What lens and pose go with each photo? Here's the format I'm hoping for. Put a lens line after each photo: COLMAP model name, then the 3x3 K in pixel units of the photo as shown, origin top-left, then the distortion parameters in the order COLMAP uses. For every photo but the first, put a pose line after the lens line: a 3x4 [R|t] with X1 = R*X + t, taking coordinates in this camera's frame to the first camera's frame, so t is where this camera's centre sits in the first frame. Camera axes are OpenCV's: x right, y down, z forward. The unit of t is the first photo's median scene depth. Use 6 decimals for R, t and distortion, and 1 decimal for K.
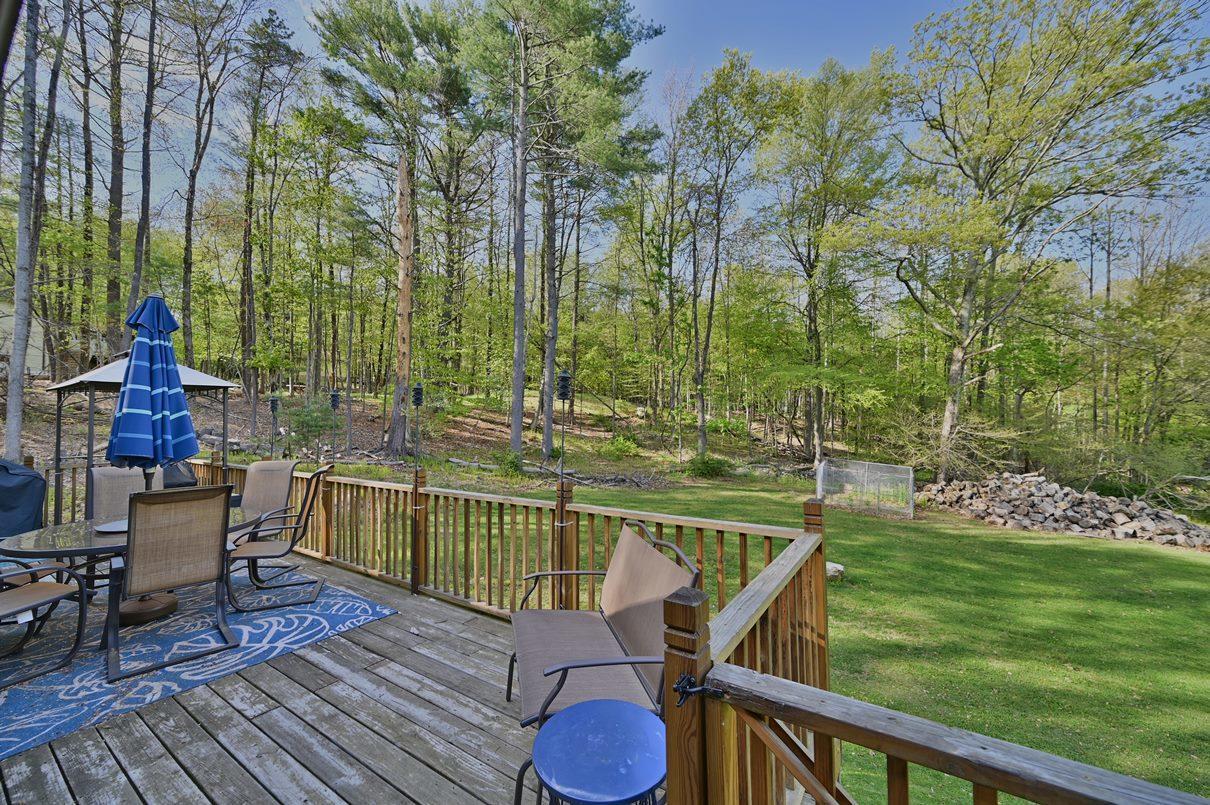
lens RADIAL K [[475.7, 0, 607.0], [0, 475.7, 403.1], [0, 0, 1]] dist [0.000460, -0.000347]
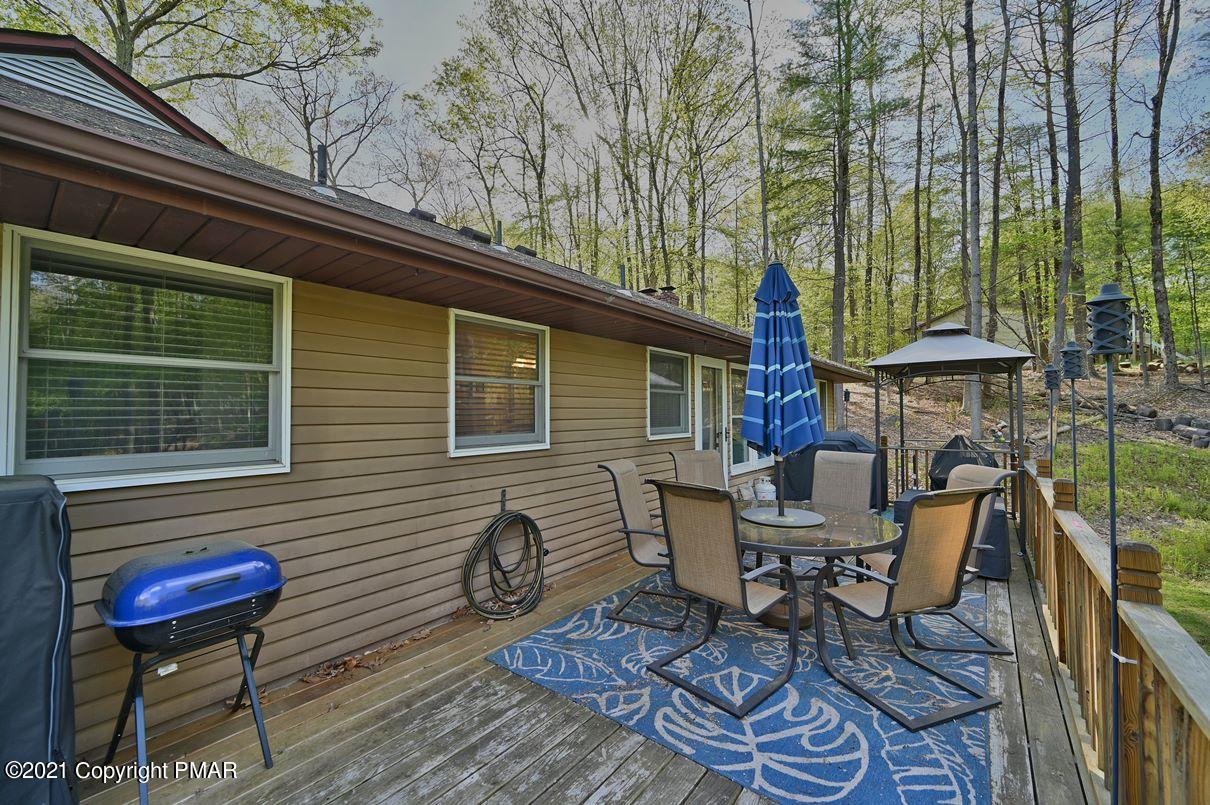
lens RADIAL K [[475.7, 0, 607.0], [0, 475.7, 403.1], [0, 0, 1]] dist [0.000460, -0.000347]
pose [[-0.069393, -0.007453, -0.997562, -0.045846], [0.034937, 0.999340, -0.009897, 0.037076], [0.996977, -0.035539, -0.069087, 0.794059]]
